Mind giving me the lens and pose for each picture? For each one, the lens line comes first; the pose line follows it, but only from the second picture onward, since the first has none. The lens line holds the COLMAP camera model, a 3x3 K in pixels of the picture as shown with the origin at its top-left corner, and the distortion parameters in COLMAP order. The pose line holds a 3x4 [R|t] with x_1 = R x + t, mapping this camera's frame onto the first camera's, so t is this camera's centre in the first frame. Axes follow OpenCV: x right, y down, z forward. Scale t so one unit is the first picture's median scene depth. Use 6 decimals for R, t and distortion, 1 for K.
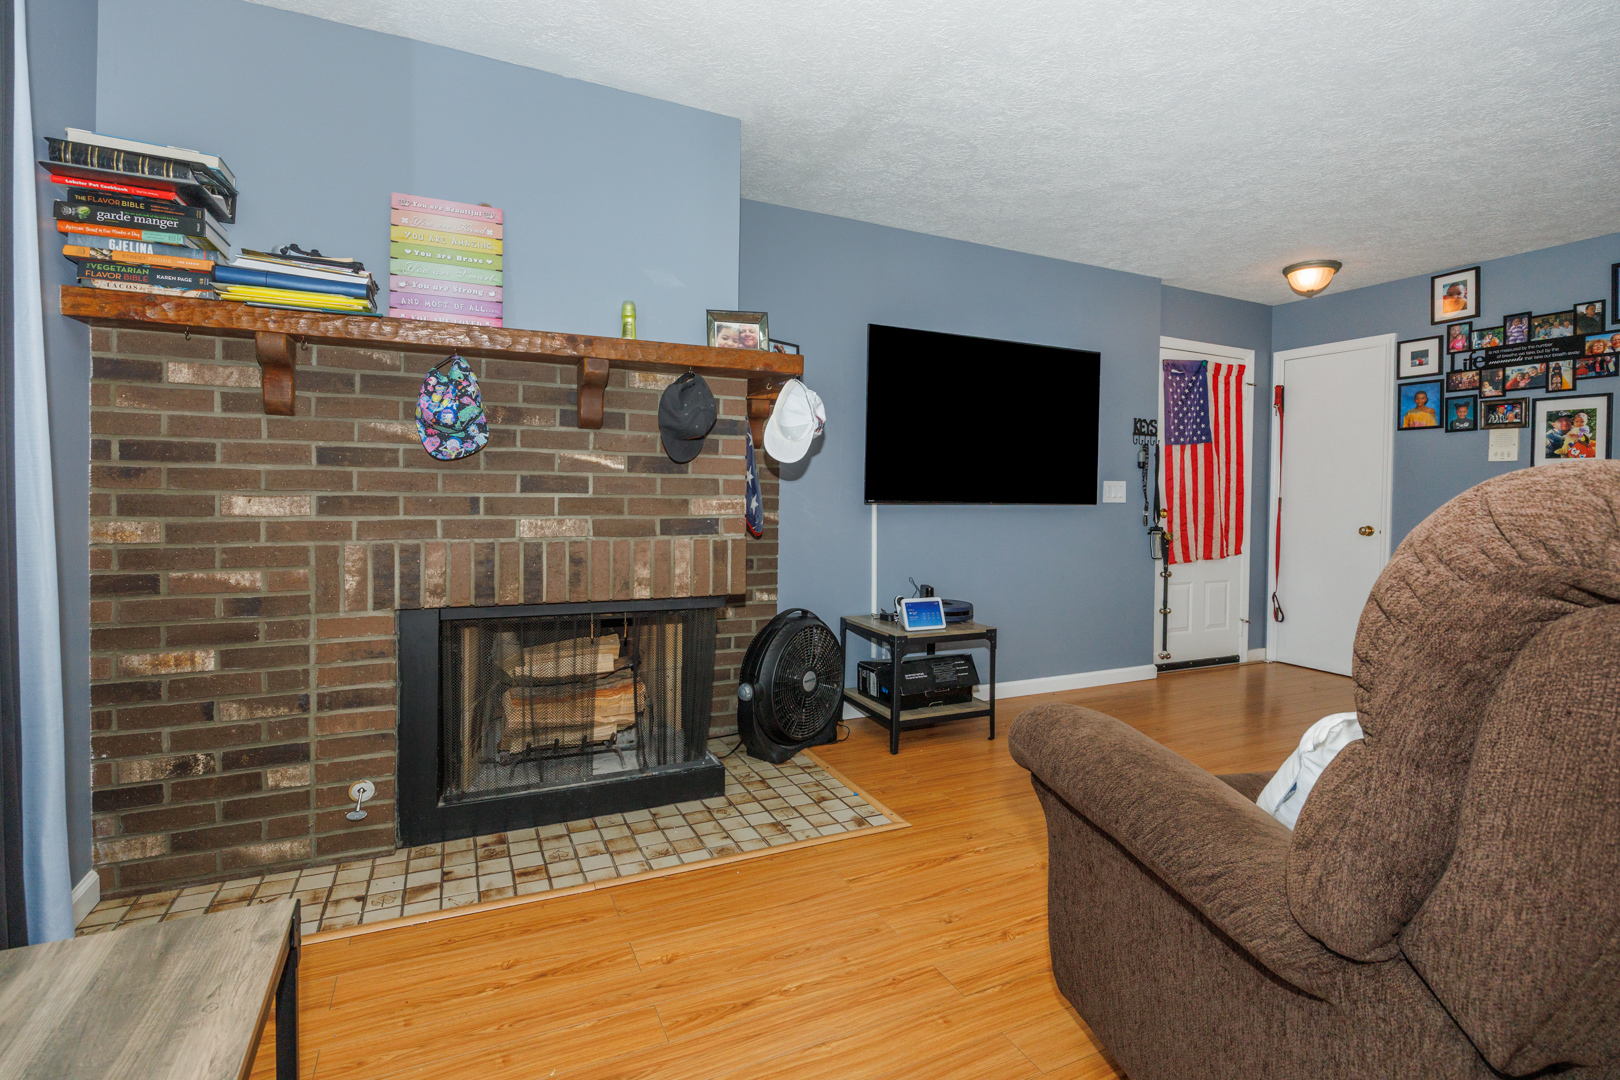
lens RADIAL K [[760.6, 0, 804.9], [0, 760.6, 517.4], [0, 0, 1]] dist [-0.012821, -0.000686]
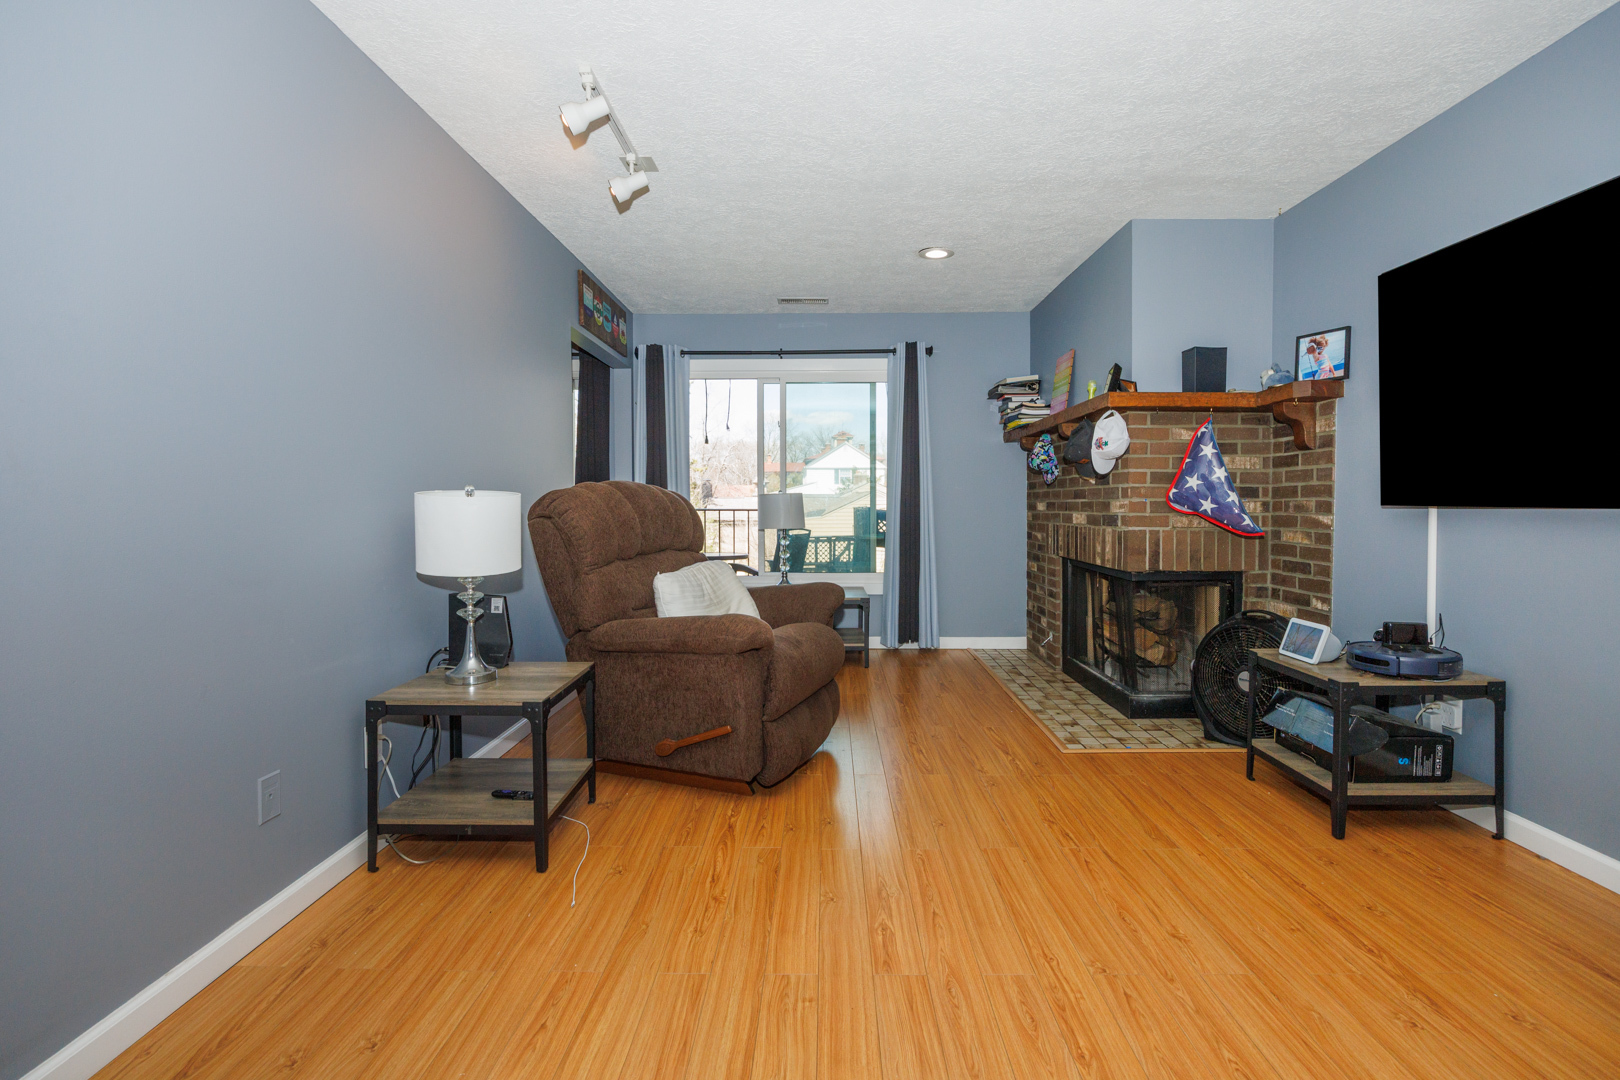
lens RADIAL K [[760.6, 0, 796.3], [0, 760.6, 544.3], [0, 0, 1]] dist [-0.012821, -0.000686]
pose [[-0.463412, 0.038856, -0.885290, 0.968392], [-0.025959, 0.998014, 0.057392, -0.006848], [0.885762, 0.049578, -0.461484, 0.769470]]
